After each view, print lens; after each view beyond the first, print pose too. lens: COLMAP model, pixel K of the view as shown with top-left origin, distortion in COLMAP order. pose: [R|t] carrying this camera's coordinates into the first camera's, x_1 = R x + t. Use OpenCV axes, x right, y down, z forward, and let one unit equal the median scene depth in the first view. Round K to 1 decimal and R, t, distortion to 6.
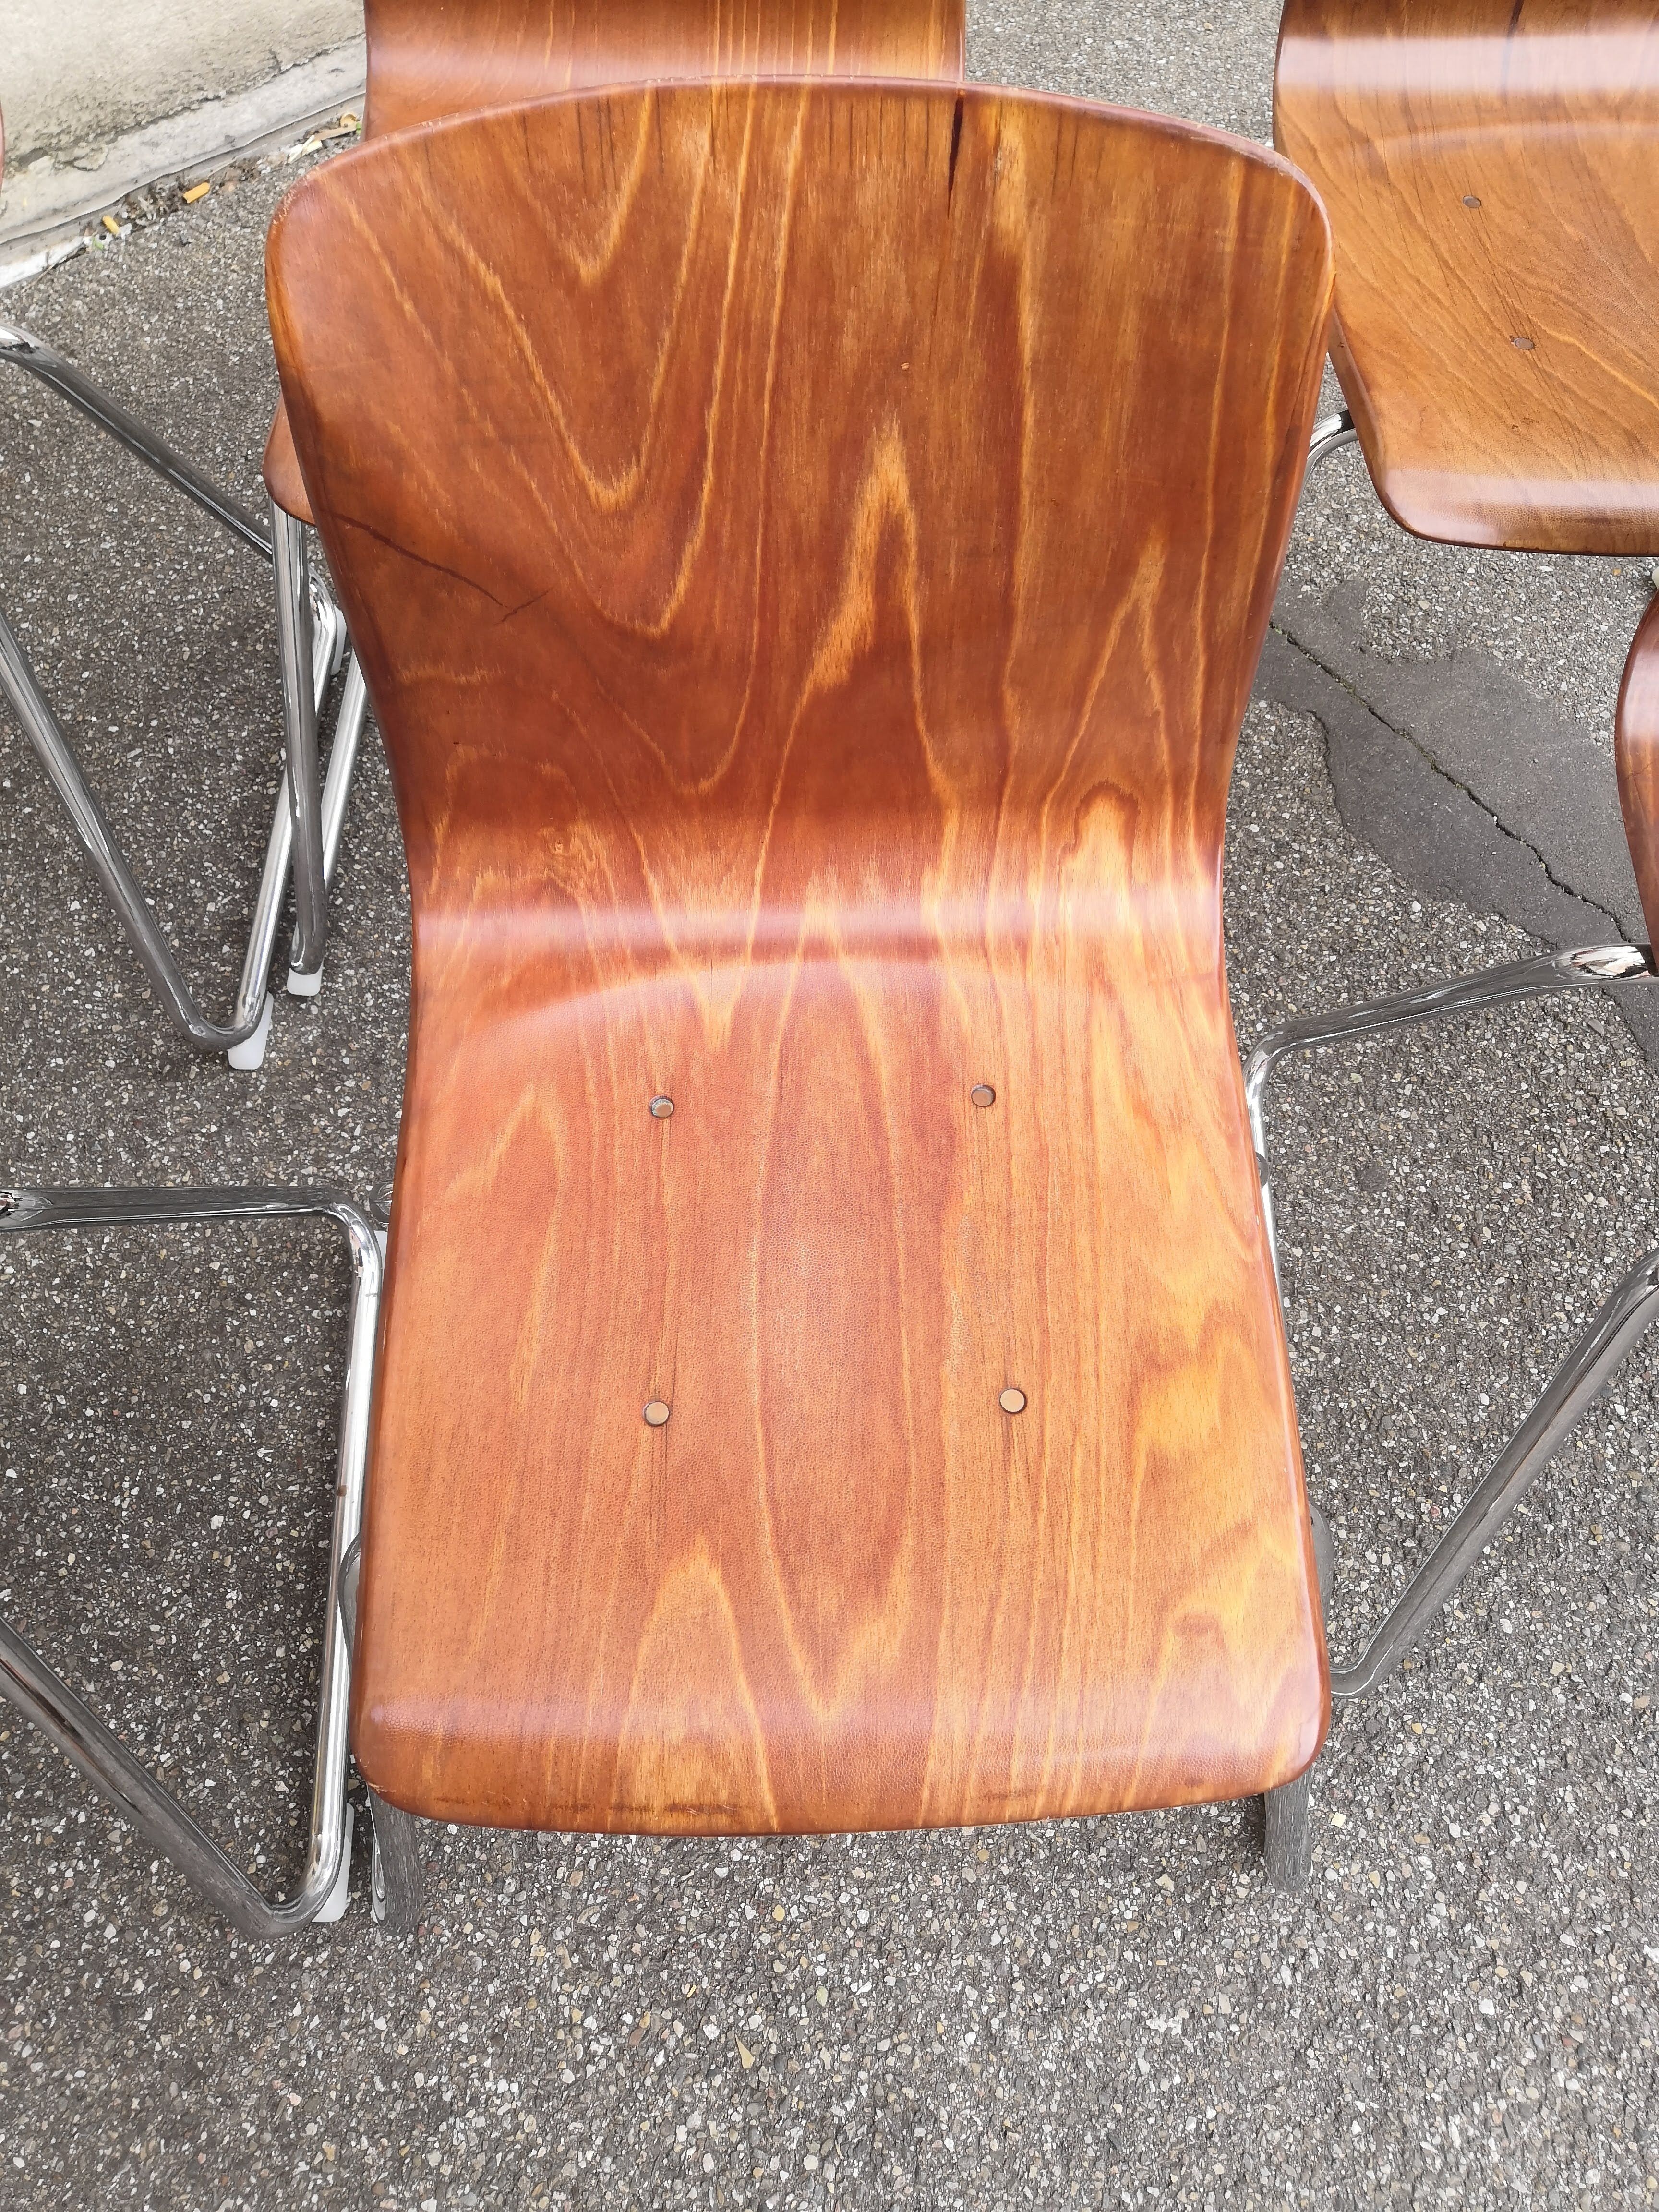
lens RADIAL K [[1718.8, 0, 821.4], [0, 1718.8, 1107.8], [0, 0, 1]] dist [-0.012654, 0.058365]
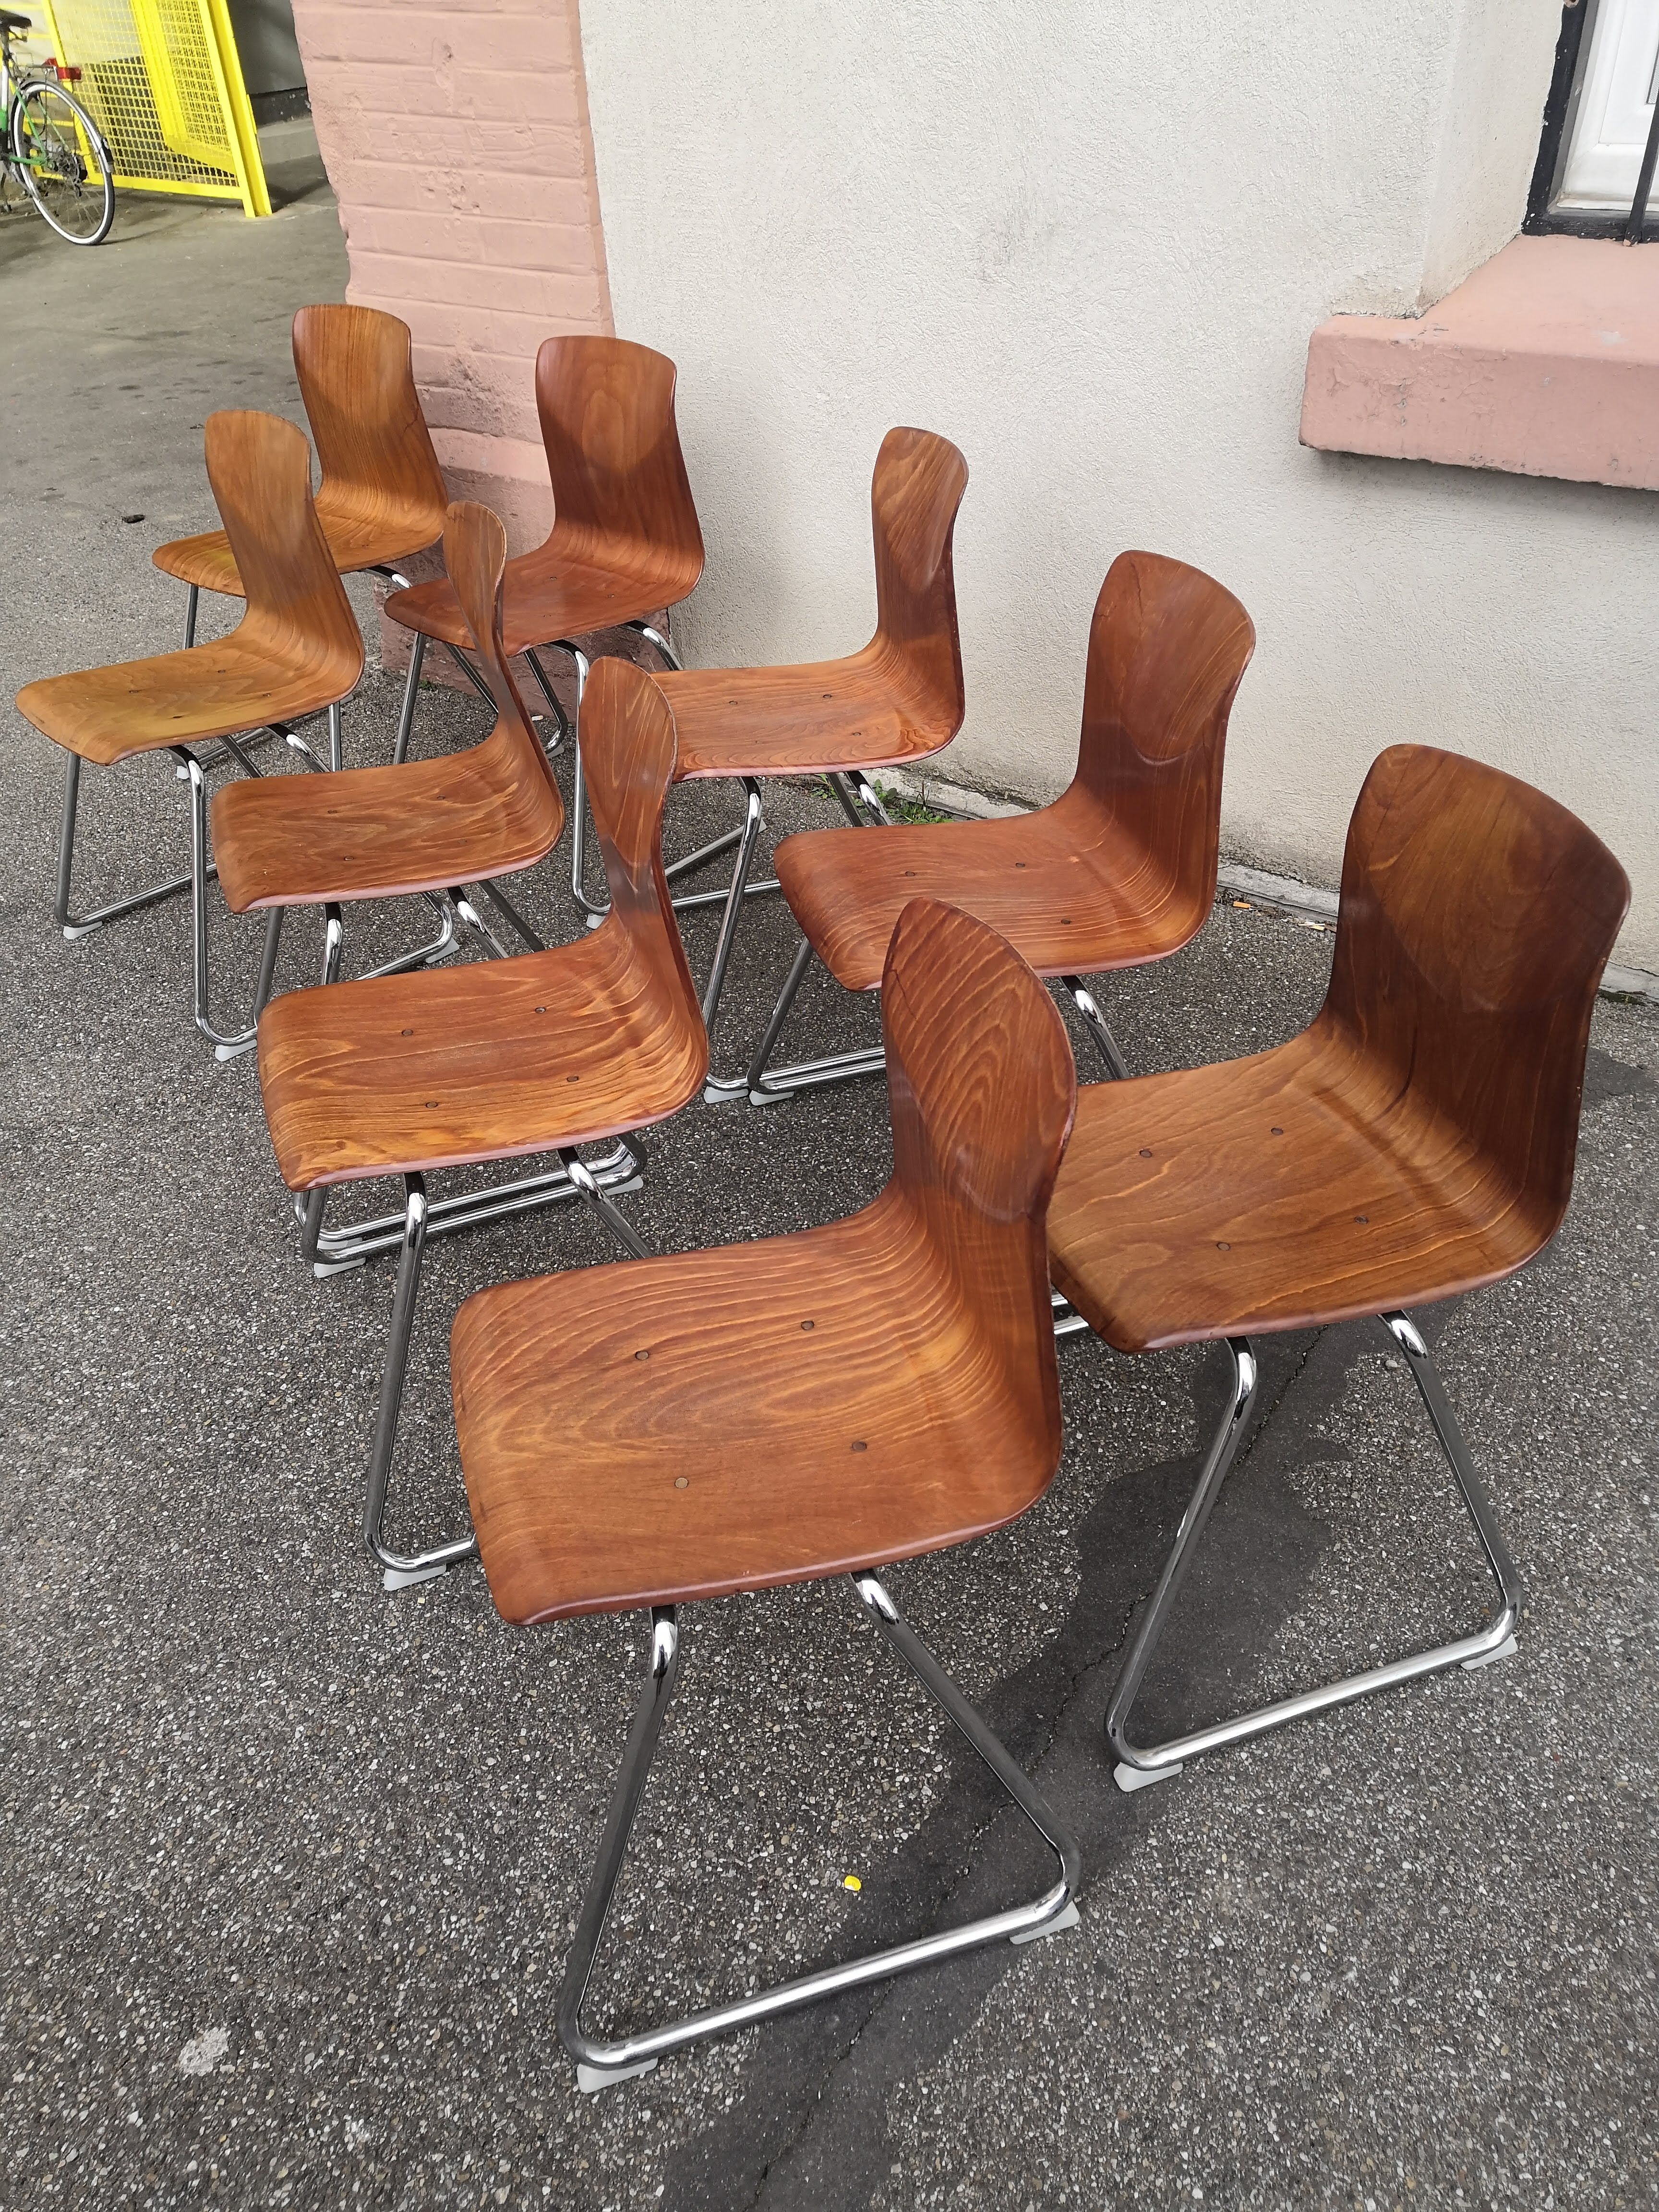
lens RADIAL K [[1718.8, 0, 830.6], [0, 1718.8, 1111.9], [0, 0, 1]] dist [-0.012654, 0.058365]
pose [[0.321981, 0.549768, -0.770768, 1.541221], [-0.825155, 0.562101, 0.056230, -0.305041], [0.464163, 0.617898, 0.634630, -0.208443]]
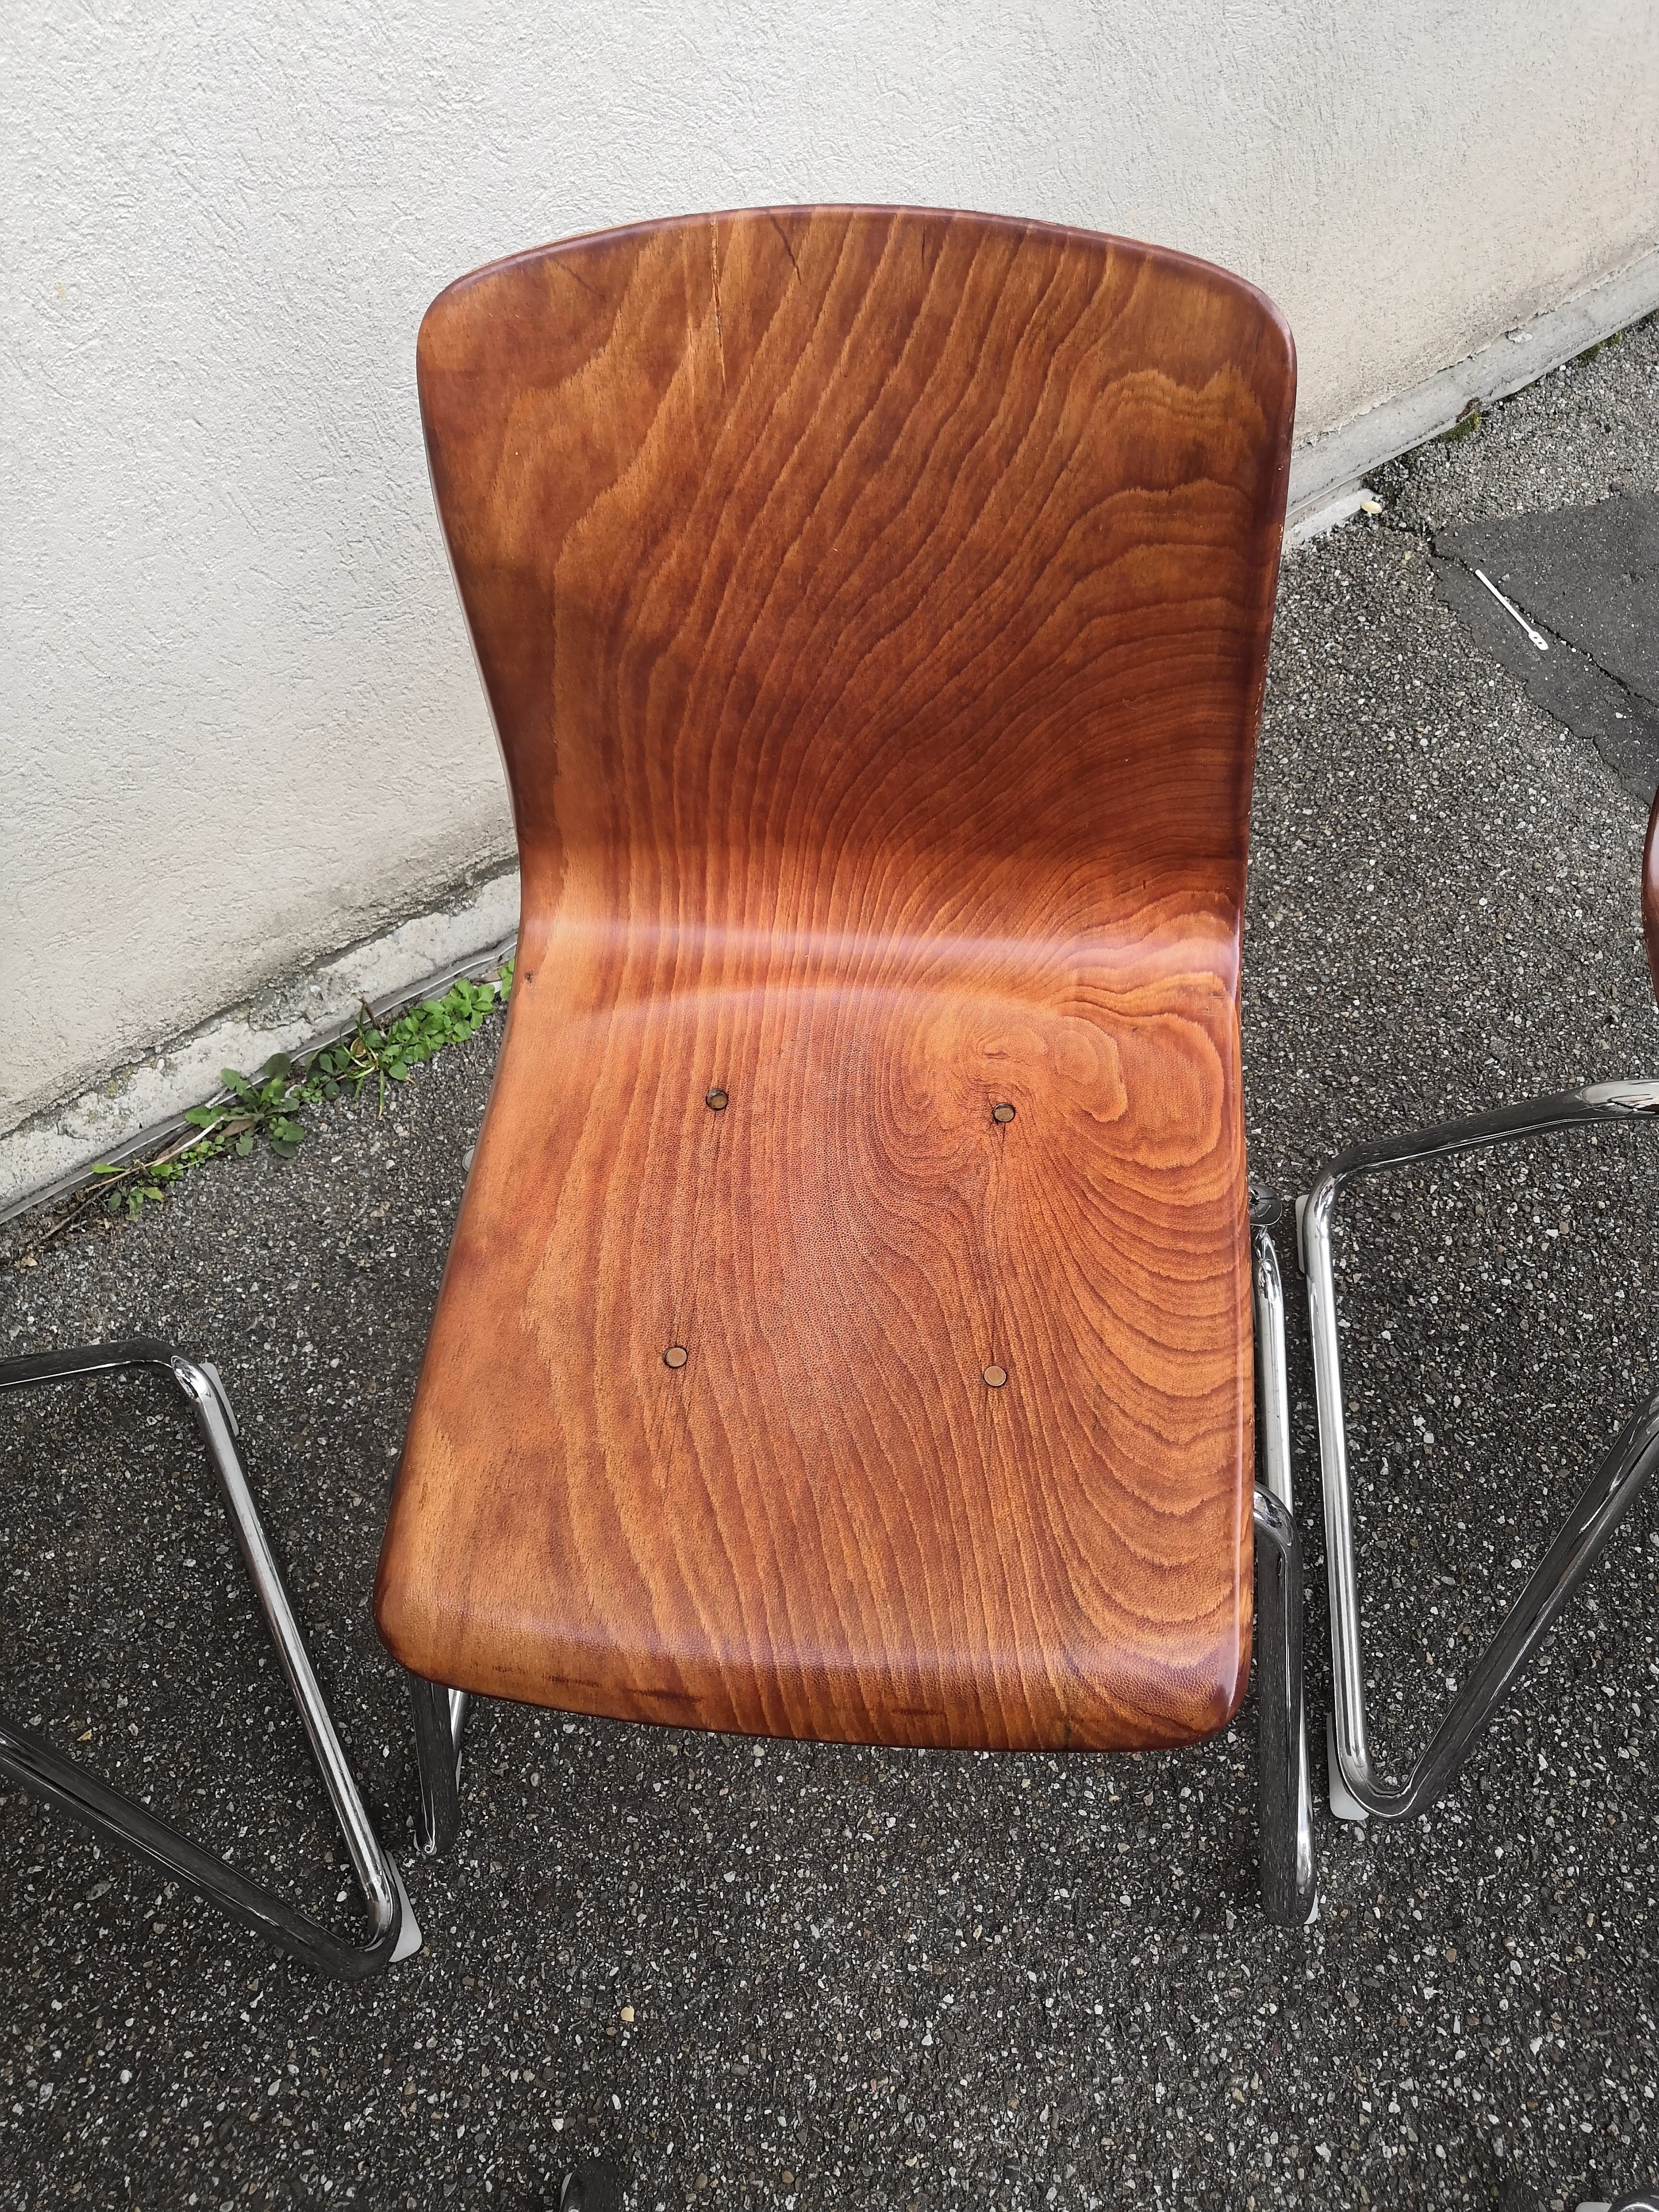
lens RADIAL K [[1718.8, 0, 842.7], [0, 1718.8, 1122.6], [0, 0, 1]] dist [-0.012654, 0.058365]
pose [[0.996776, 0.019733, -0.077774, -0.626965], [-0.023581, 0.998526, -0.048876, -0.456239], [0.076695, 0.050552, 0.995772, 0.175619]]
